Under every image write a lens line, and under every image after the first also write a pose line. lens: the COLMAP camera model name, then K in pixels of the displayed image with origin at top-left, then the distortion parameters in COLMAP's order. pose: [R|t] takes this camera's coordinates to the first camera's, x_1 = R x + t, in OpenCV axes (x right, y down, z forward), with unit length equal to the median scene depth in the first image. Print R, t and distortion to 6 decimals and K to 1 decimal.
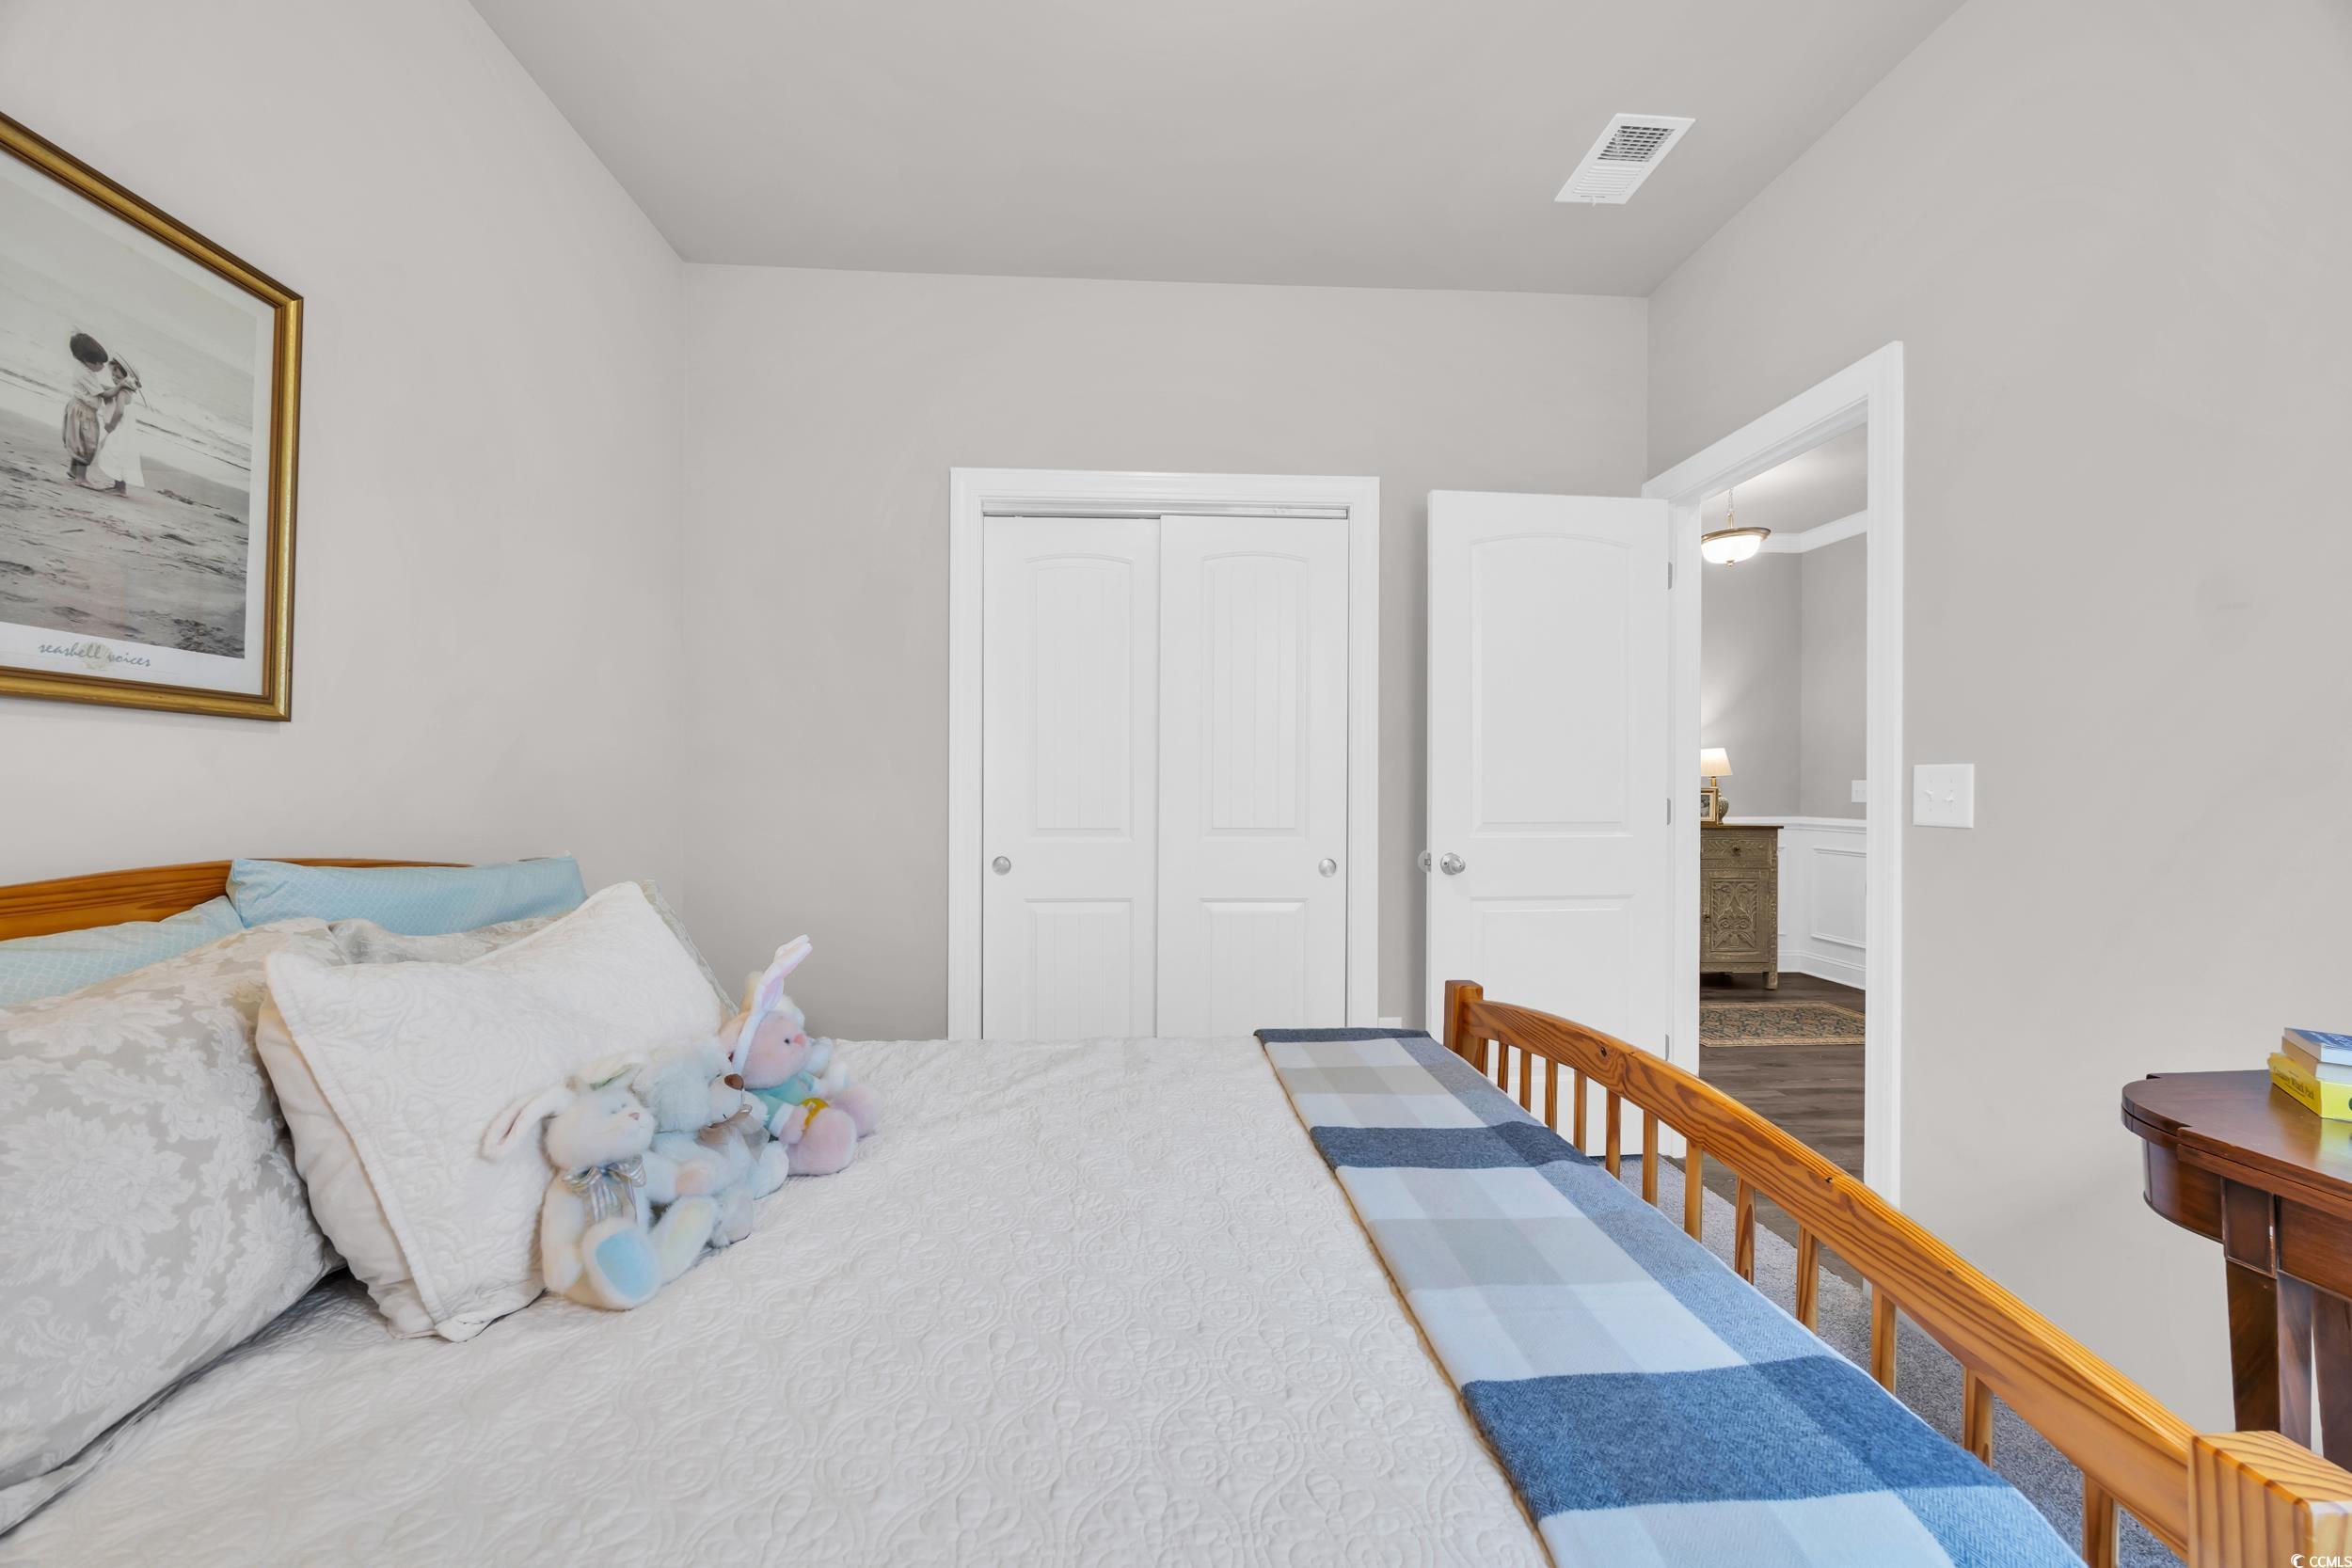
lens RADIAL K [[887.3, 0, 1169.4], [0, 887.3, 782.1], [0, 0, 1]] dist [-0.004840, -0.000197]
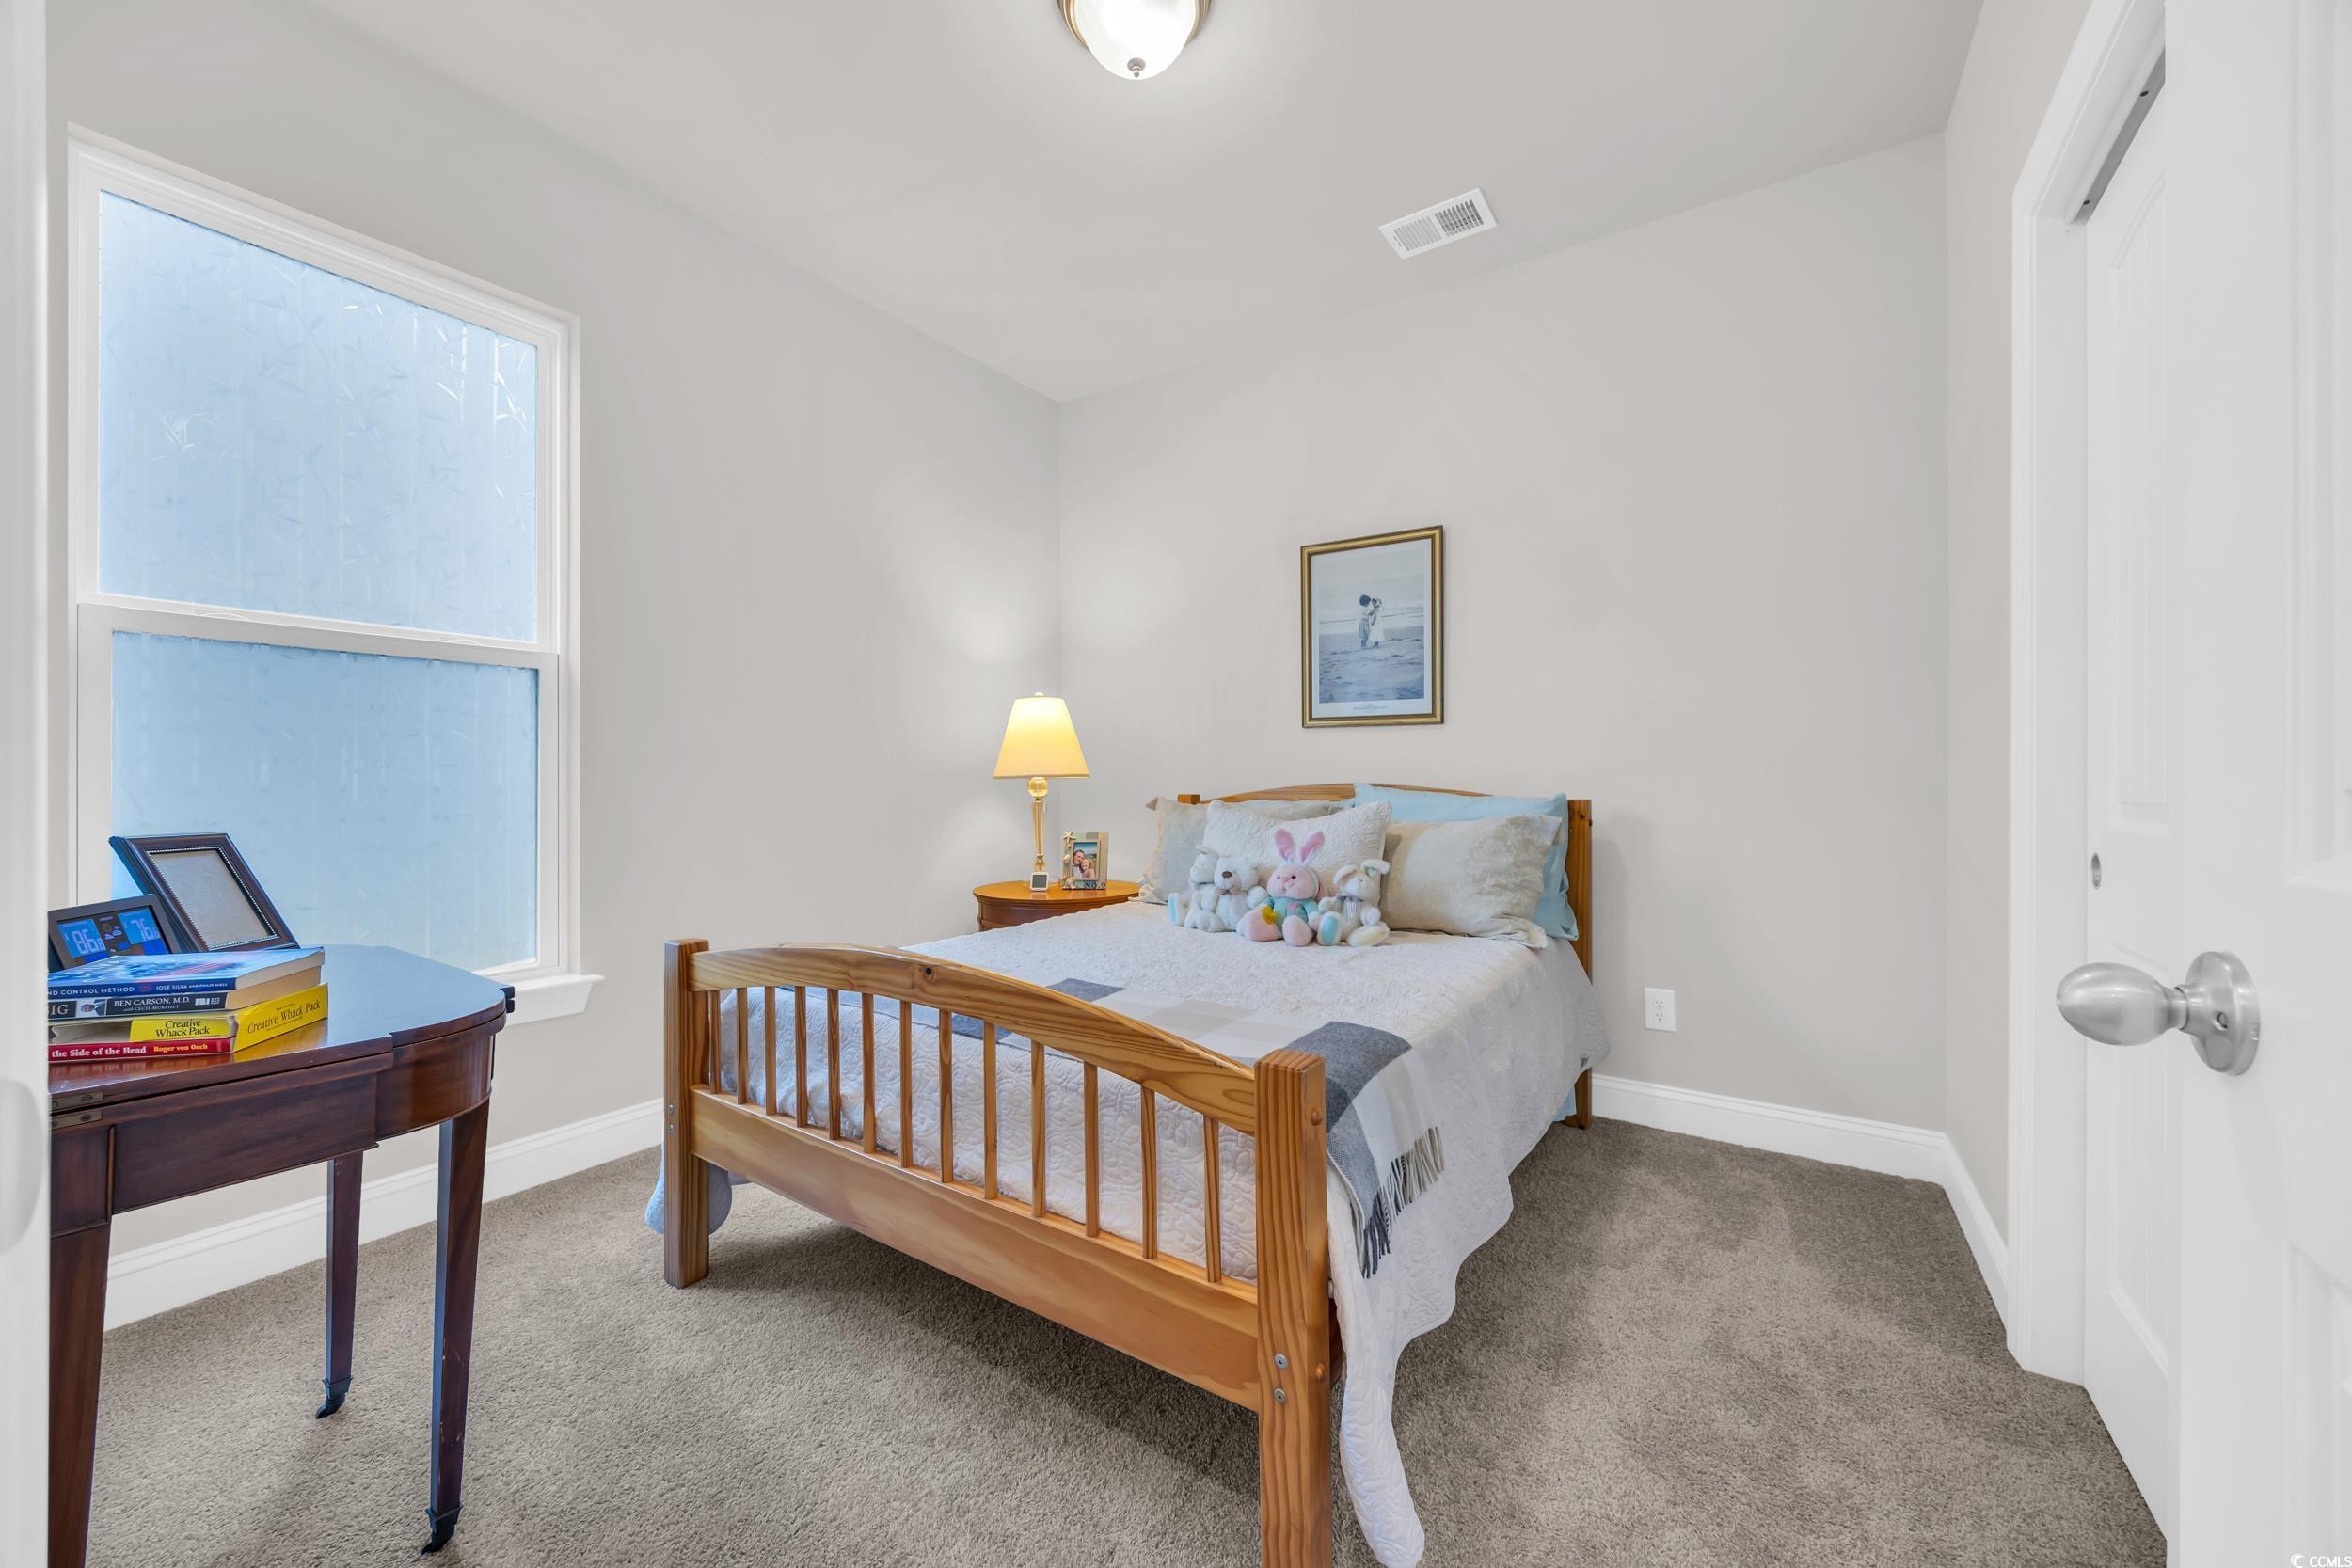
lens RADIAL K [[887.3, 0, 1169.4], [0, 887.3, 782.1], [0, 0, 1]] dist [-0.004840, -0.000197]
pose [[-0.616268, 0.001082, -0.787536, 1.229155], [0.001294, 0.999999, 0.000361, 0.079166], [0.787536, -0.000796, -0.616269, 1.993797]]
